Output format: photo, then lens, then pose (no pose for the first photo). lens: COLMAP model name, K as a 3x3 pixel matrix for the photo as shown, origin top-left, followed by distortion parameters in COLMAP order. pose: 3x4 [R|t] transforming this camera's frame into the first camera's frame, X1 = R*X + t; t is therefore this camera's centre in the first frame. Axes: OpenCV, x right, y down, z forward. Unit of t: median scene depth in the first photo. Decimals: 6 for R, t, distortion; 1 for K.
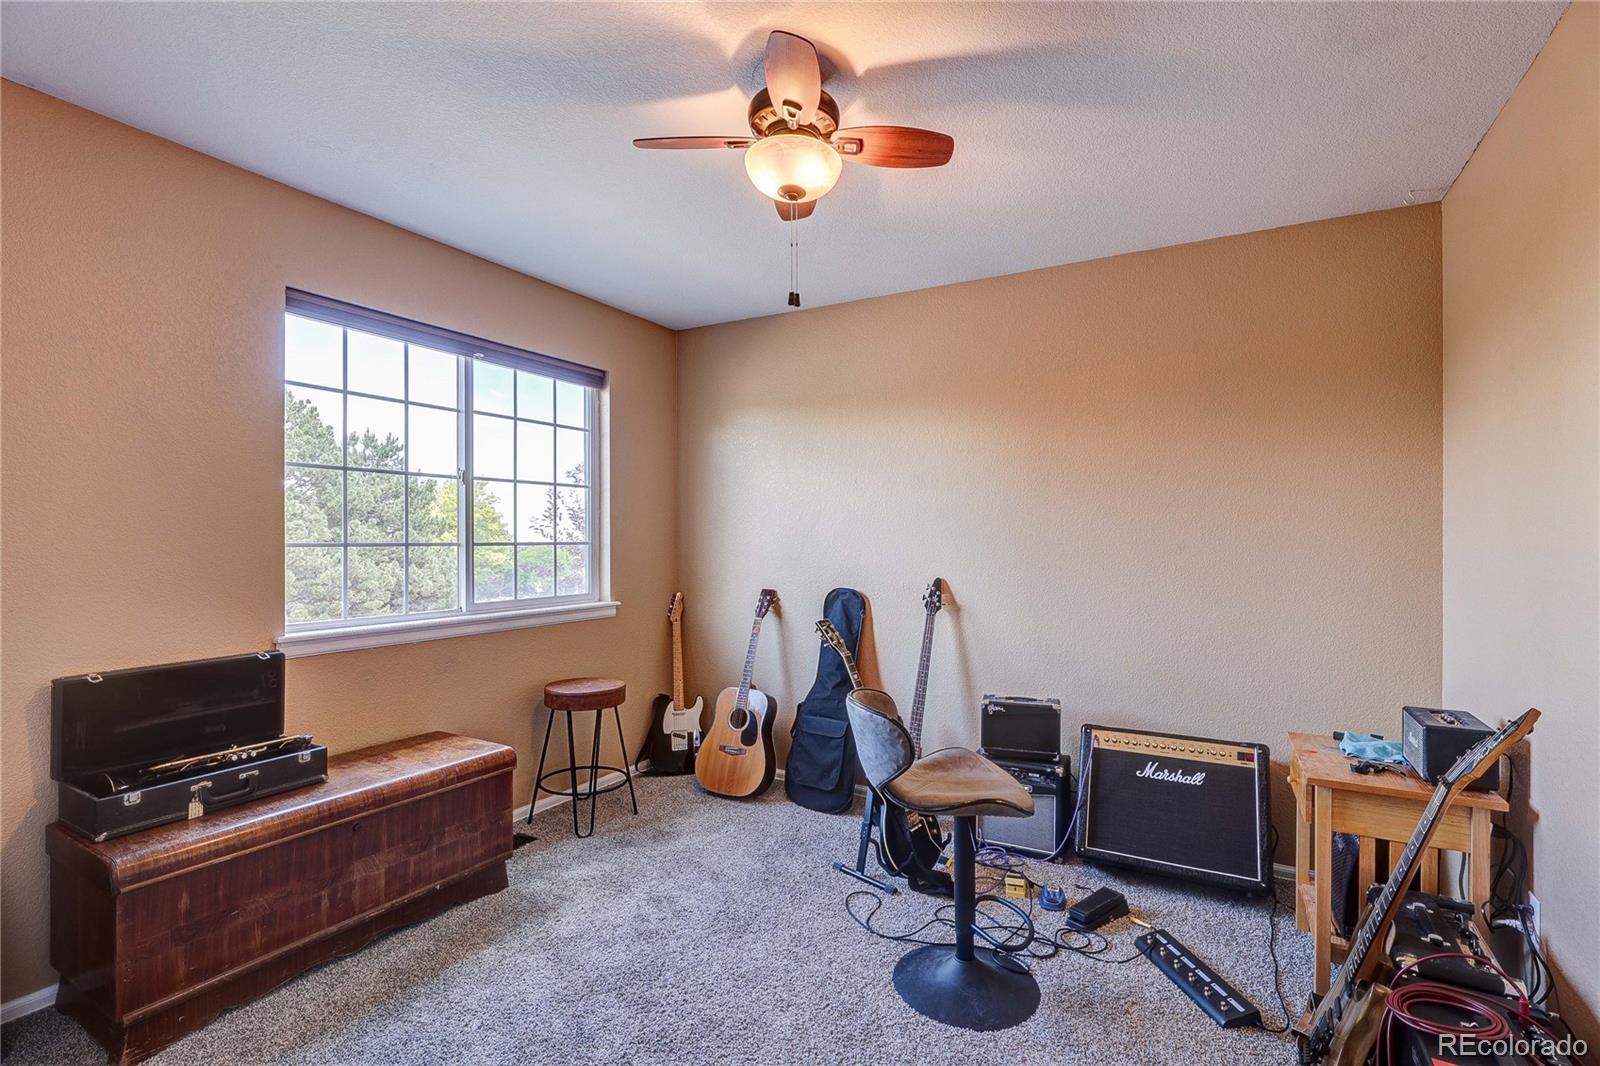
lens RADIAL K [[764.9, 0, 797.6], [0, 764.9, 534.9], [0, 0, 1]] dist [0.000792, -0.001708]
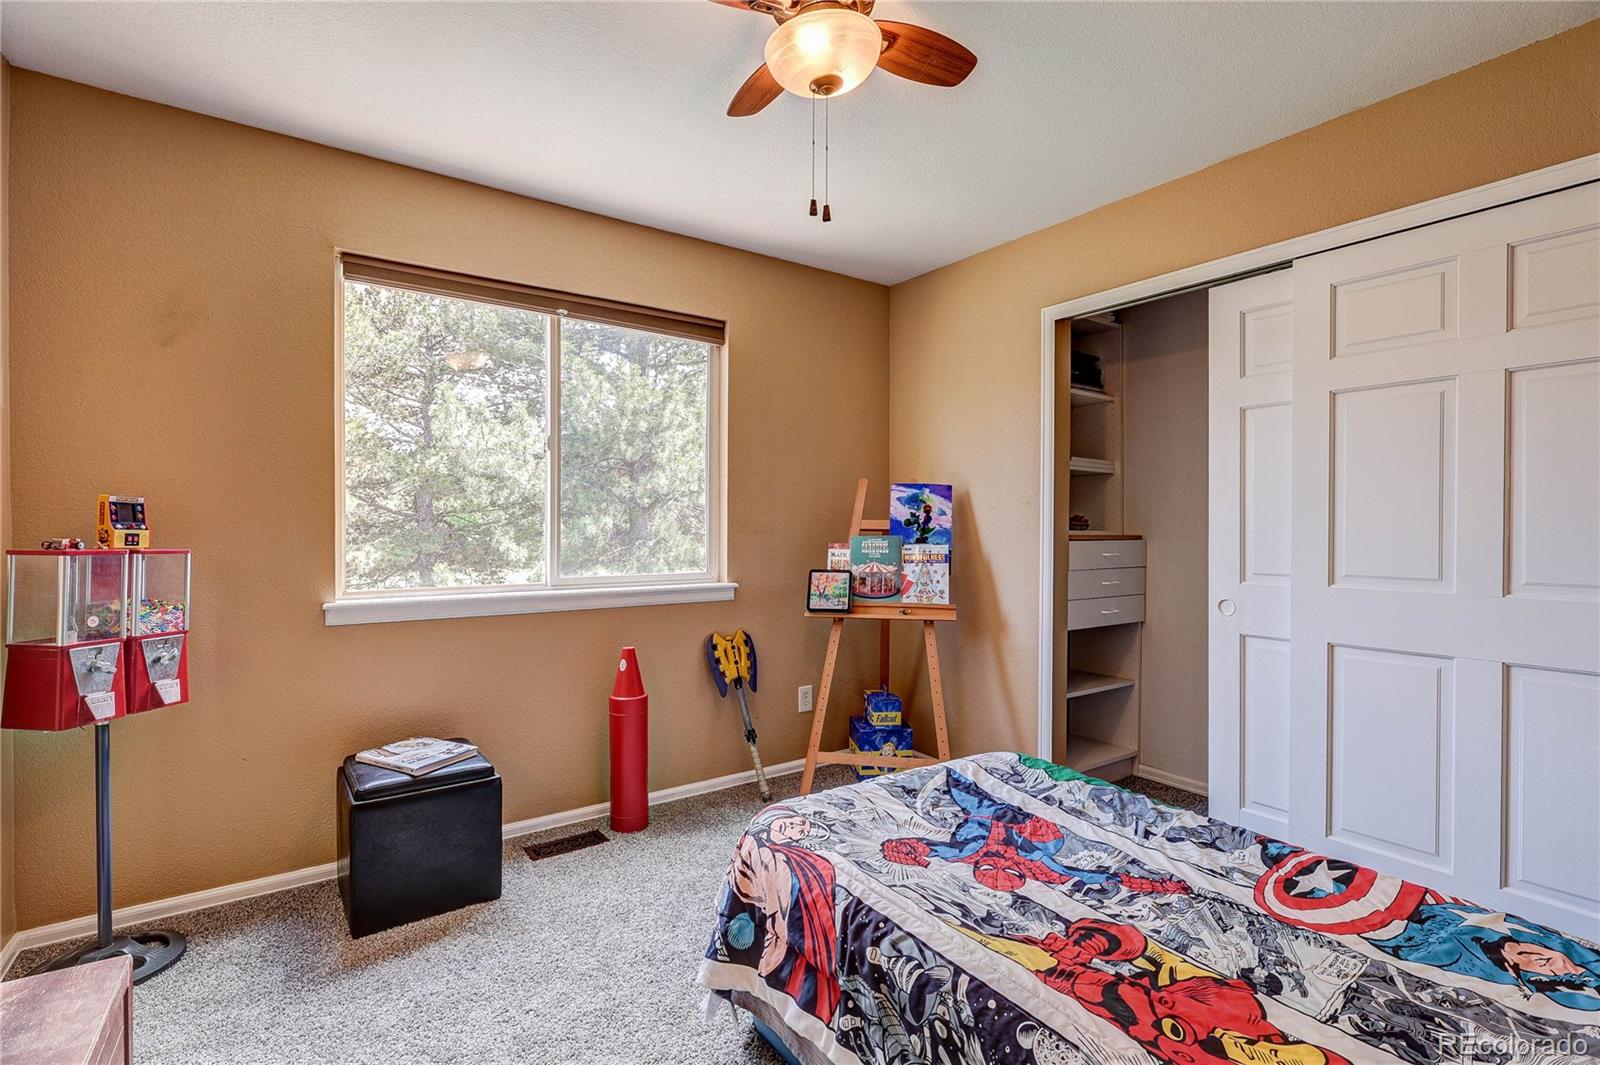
lens RADIAL K [[764.9, 0, 795.4], [0, 764.9, 526.3], [0, 0, 1]] dist [0.000792, -0.001708]
pose [[0.907533, 0.003149, -0.419968, 0.207503], [-0.001592, 0.999991, 0.004057, 0.019948], [0.419977, -0.003013, 0.907530, 0.247482]]
